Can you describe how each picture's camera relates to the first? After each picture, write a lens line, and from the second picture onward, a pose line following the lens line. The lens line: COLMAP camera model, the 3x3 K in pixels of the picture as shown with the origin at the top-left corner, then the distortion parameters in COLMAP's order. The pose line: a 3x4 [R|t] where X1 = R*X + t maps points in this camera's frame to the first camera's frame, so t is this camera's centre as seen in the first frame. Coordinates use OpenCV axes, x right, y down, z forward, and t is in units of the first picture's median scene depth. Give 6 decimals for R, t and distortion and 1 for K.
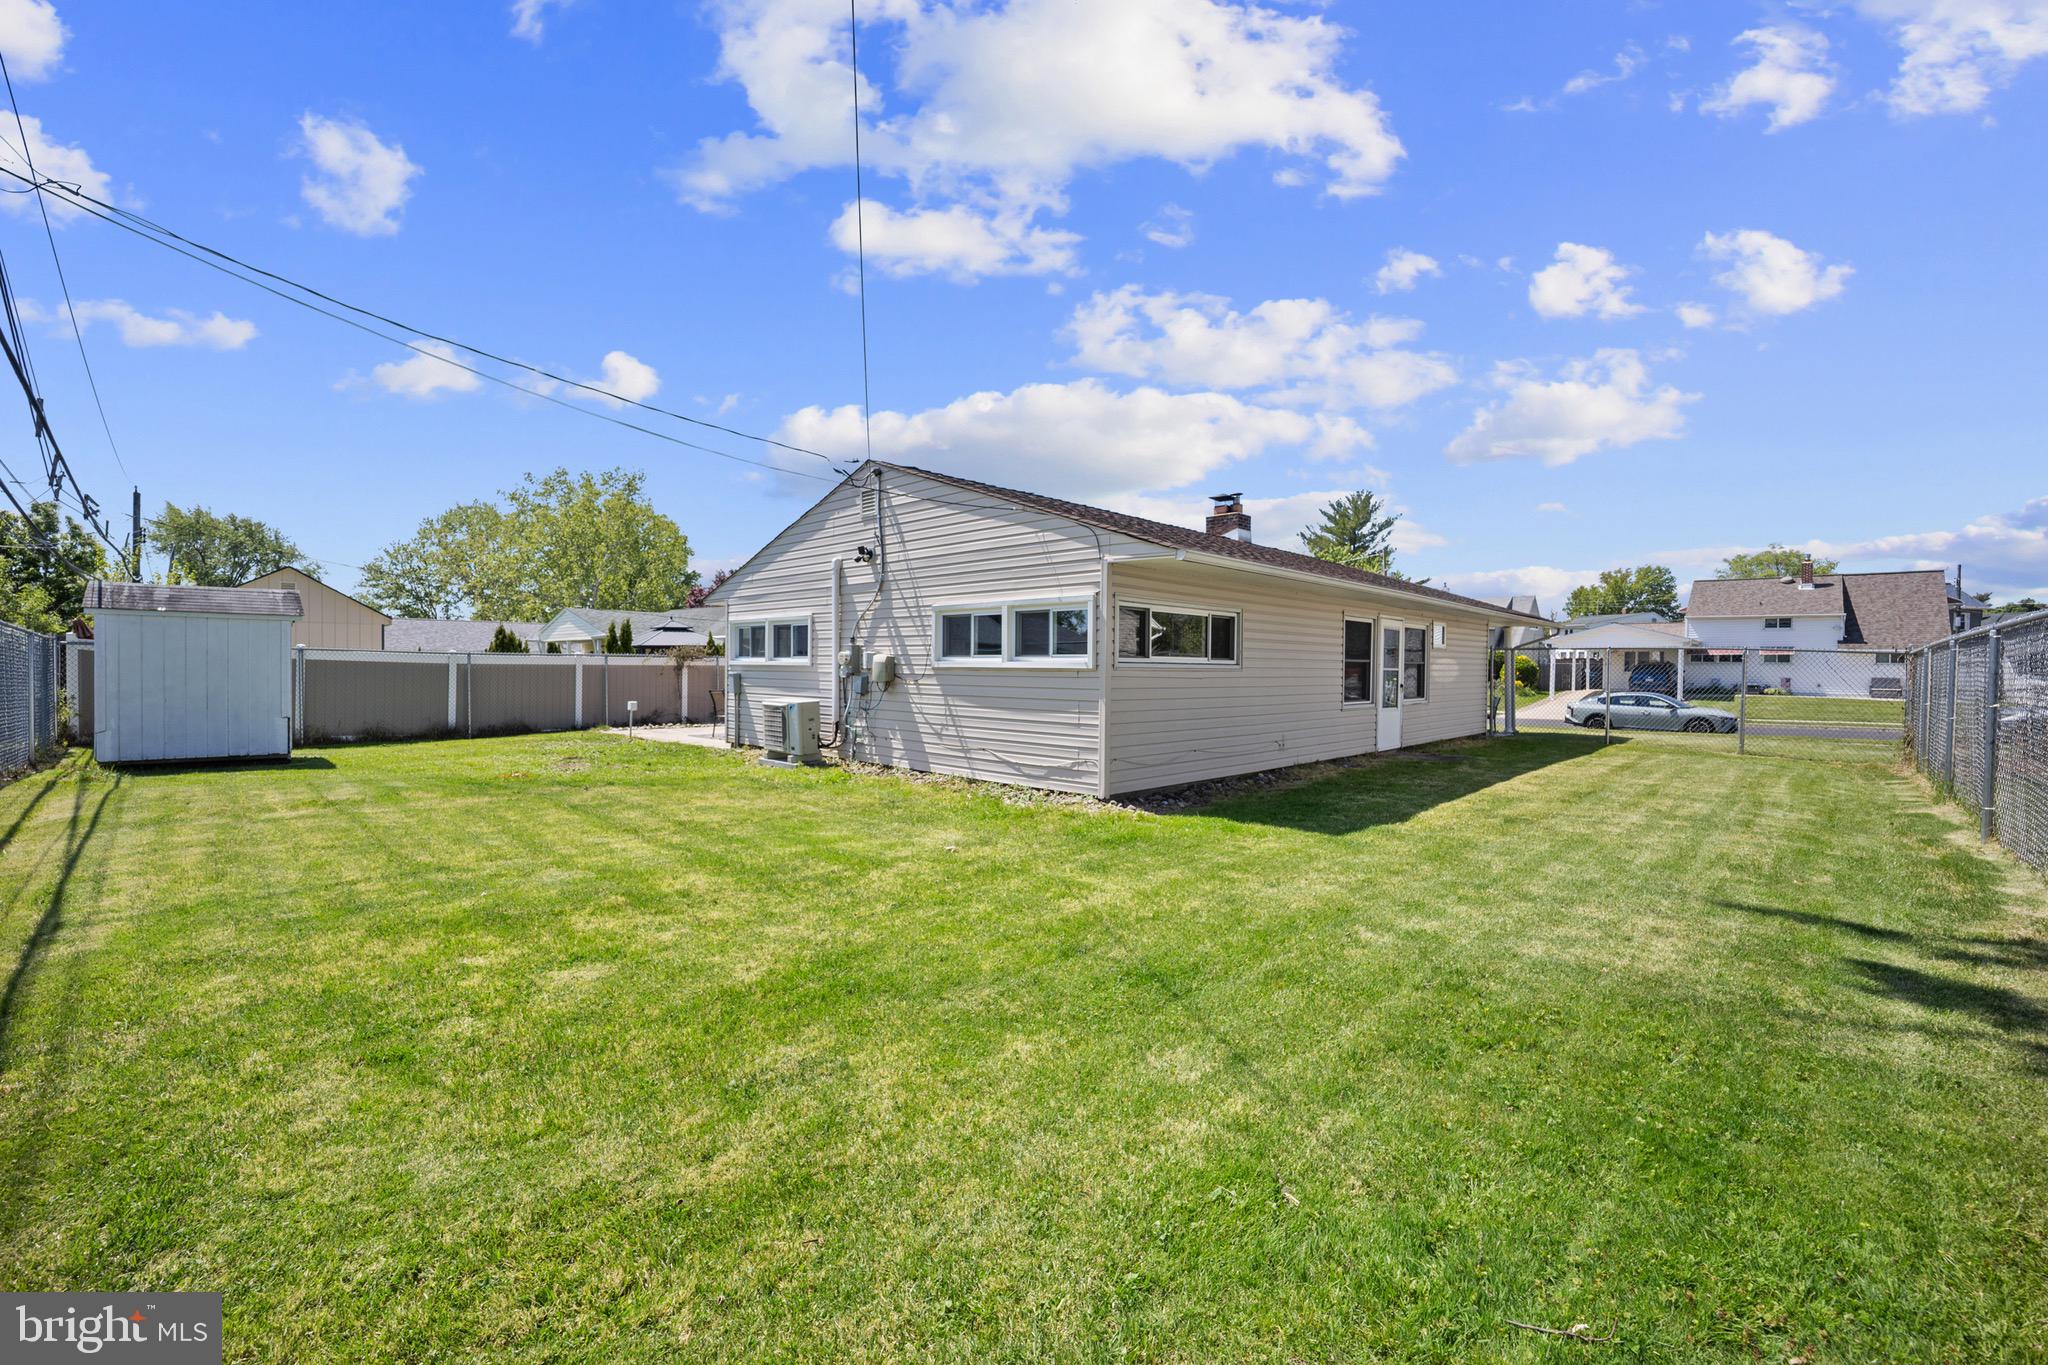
lens RADIAL K [[842.1, 0, 1017.1], [0, 842.1, 679.9], [0, 0, 1]] dist [-0.026701, 0.006717]
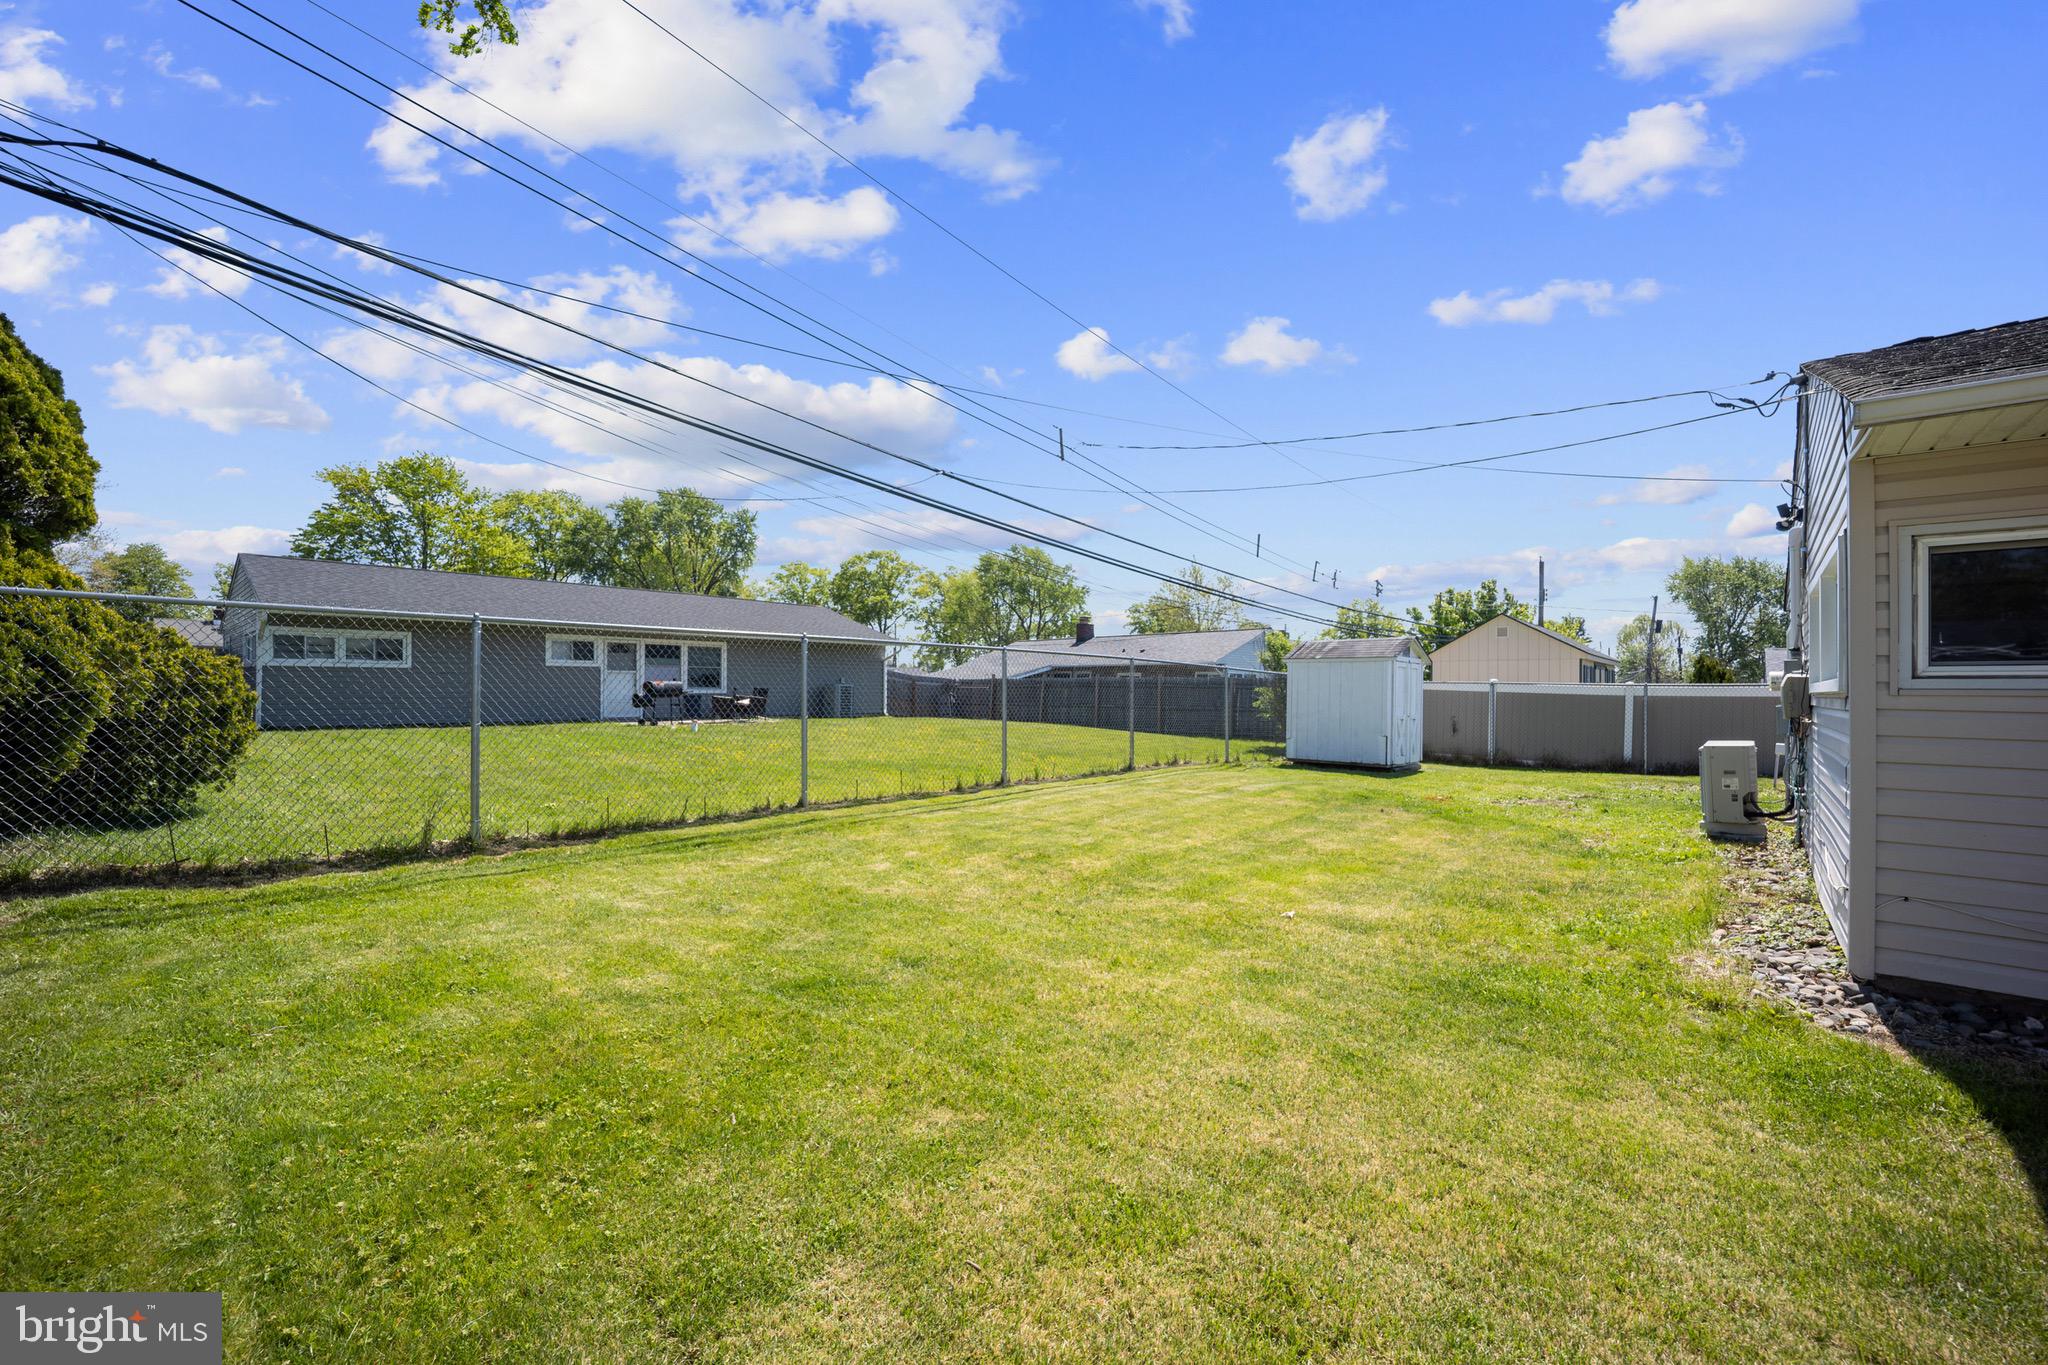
lens RADIAL K [[842.1, 0, 1017.1], [0, 842.1, 679.9], [0, 0, 1]] dist [-0.026701, 0.006717]
pose [[0.034012, -0.024292, -0.999126, 0.812706], [-0.021148, 0.999463, -0.025020, 0.005827], [0.999198, 0.021980, 0.033480, 0.814343]]
